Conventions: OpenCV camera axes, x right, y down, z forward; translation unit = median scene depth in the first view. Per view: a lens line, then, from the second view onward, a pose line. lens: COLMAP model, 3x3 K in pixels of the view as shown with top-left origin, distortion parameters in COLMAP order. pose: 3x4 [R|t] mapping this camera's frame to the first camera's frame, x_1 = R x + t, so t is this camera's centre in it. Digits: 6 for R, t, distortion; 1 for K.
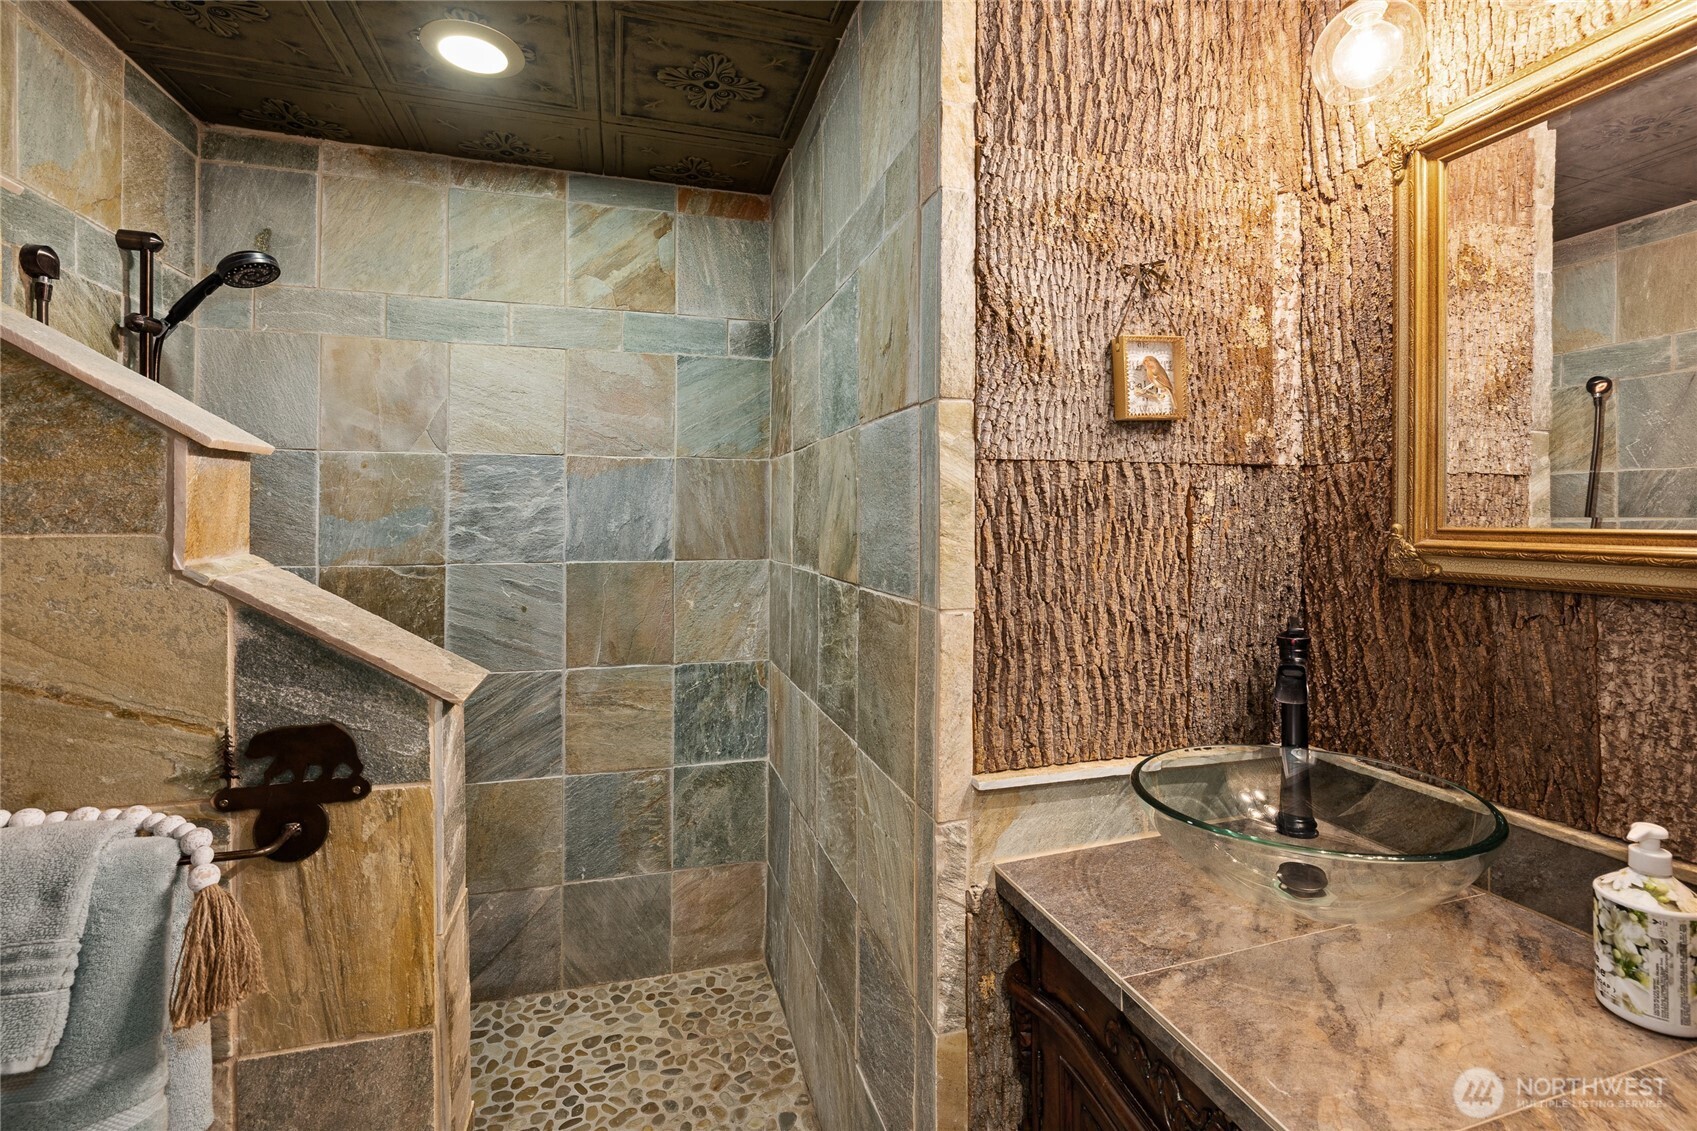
lens RADIAL K [[761.8, 0, 843.1], [0, 761.8, 516.4], [0, 0, 1]] dist [-0.009481, 0.001306]
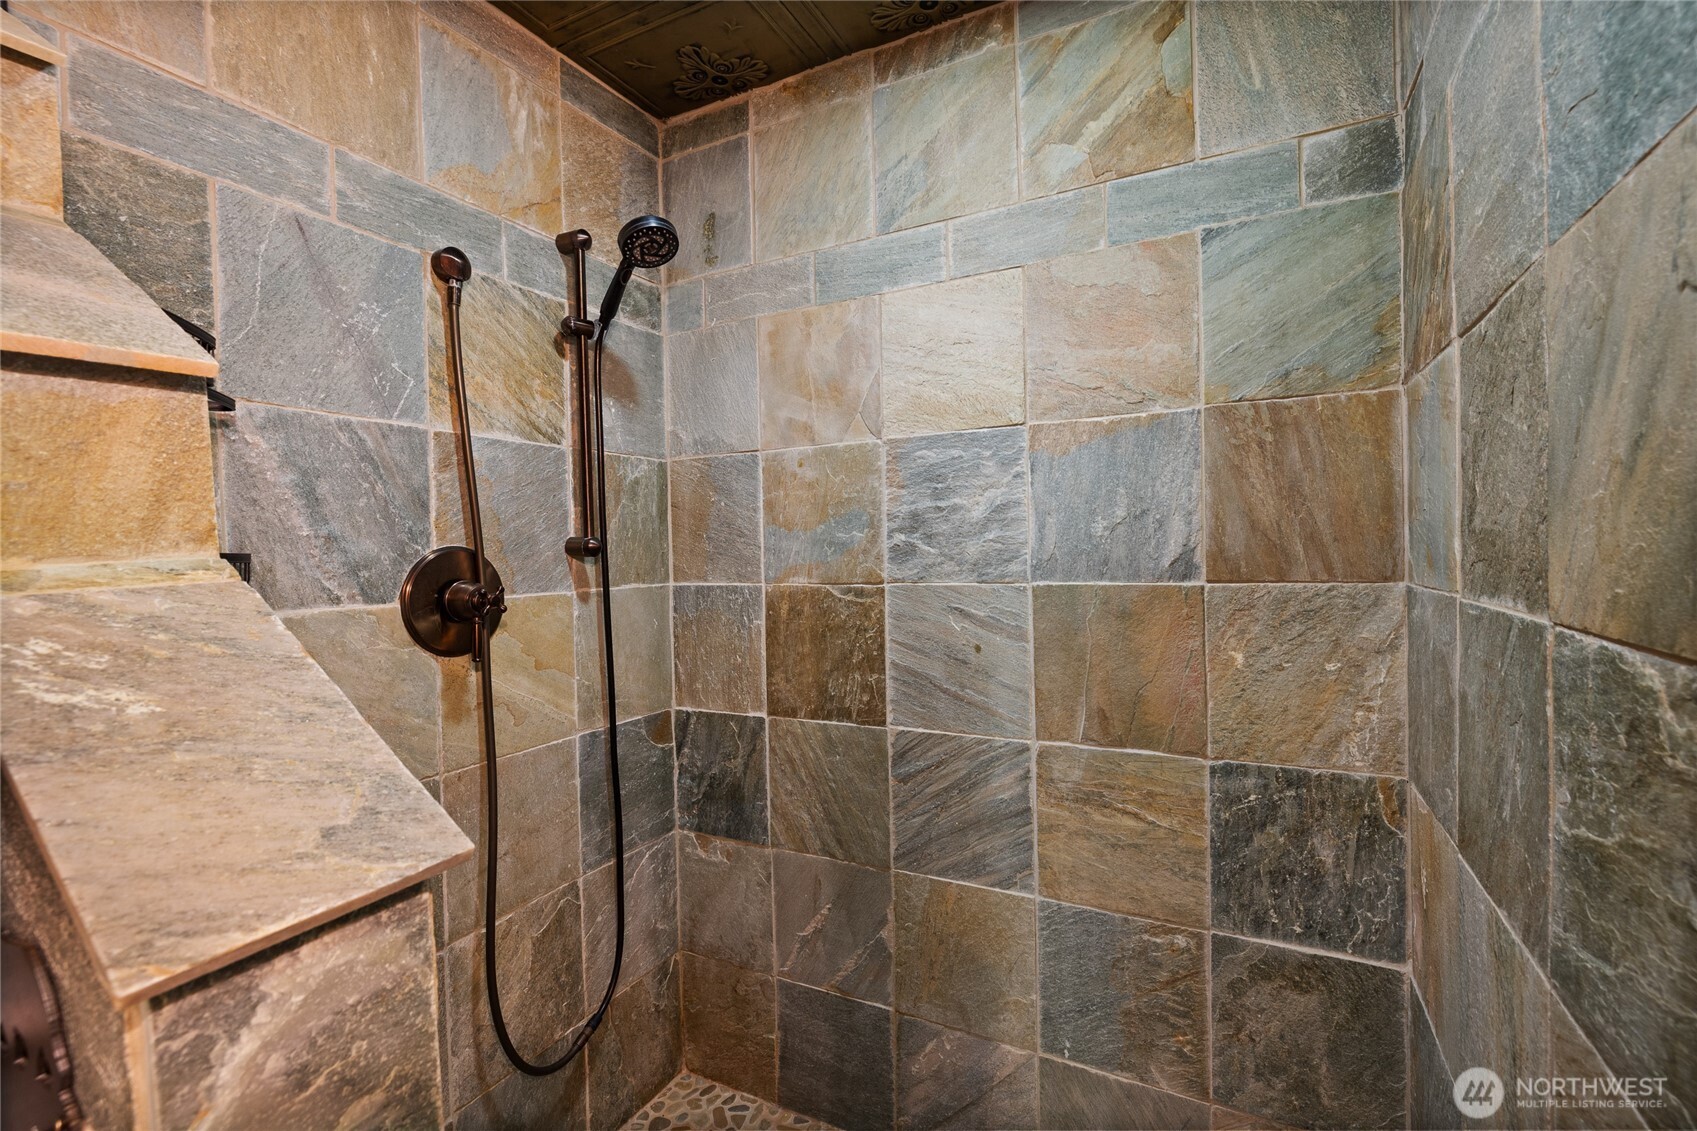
lens RADIAL K [[761.8, 0, 839.2], [0, 761.8, 553.3], [0, 0, 1]] dist [-0.009481, 0.001306]
pose [[0.723122, -0.013317, -0.690592, -0.020851], [0.026895, 0.999599, 0.008886, 0.022640], [0.690197, -0.024999, 0.723190, 0.384277]]
